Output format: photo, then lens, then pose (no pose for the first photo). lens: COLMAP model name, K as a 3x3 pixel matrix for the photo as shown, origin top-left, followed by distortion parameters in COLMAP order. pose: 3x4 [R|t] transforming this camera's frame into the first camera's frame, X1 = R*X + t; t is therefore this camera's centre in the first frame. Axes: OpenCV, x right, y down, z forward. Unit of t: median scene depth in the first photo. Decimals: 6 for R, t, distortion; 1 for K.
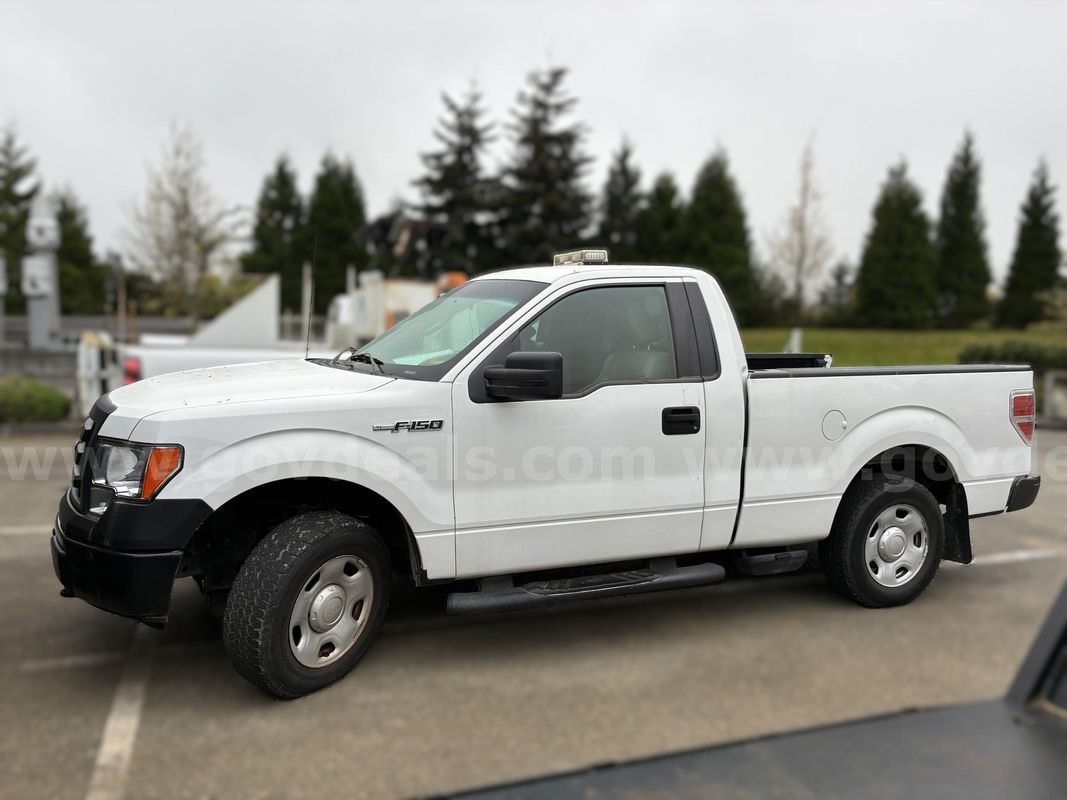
lens RADIAL K [[823.1, 0, 533.5], [0, 823.1, 400.0], [0, 0, 1]] dist [-0.000850, 0.000519]
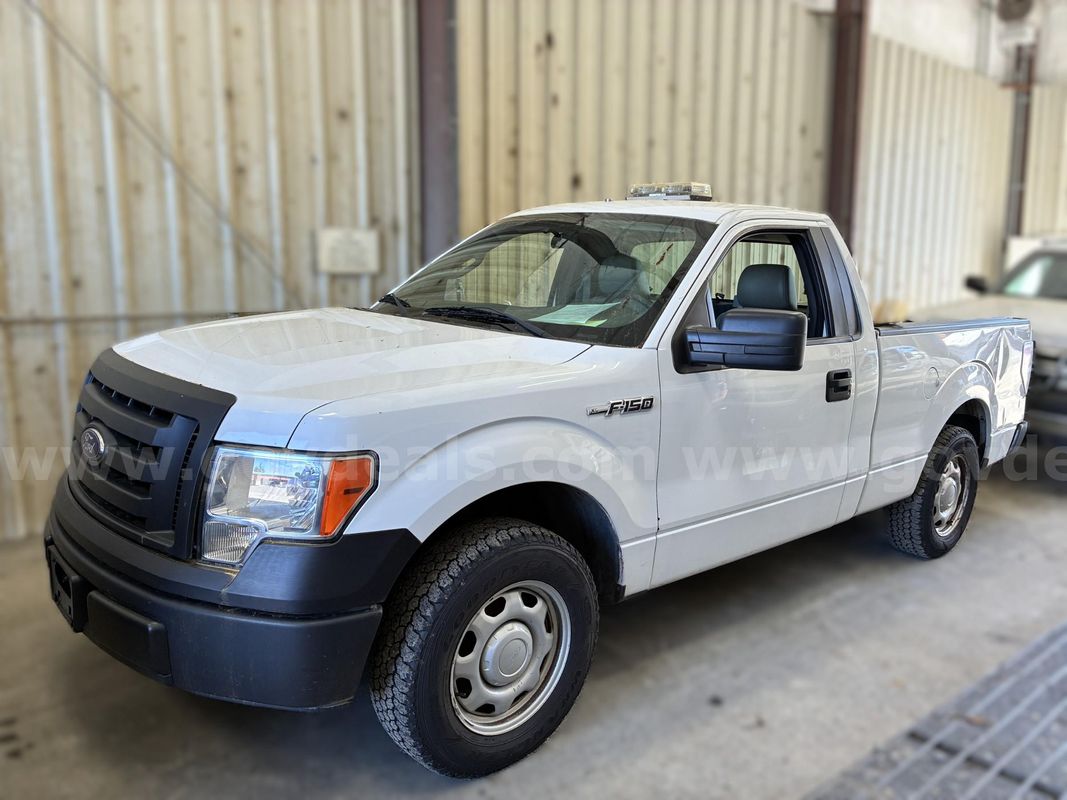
lens RADIAL K [[823.1, 0, 533.5], [0, 823.1, 400.0], [0, 0, 1]] dist [-0.000850, 0.000519]
pose [[0.943671, -0.033595, 0.329177, -0.470749], [0.008028, 0.996864, 0.078725, -0.035567], [-0.330789, -0.071648, 0.940981, 0.293995]]
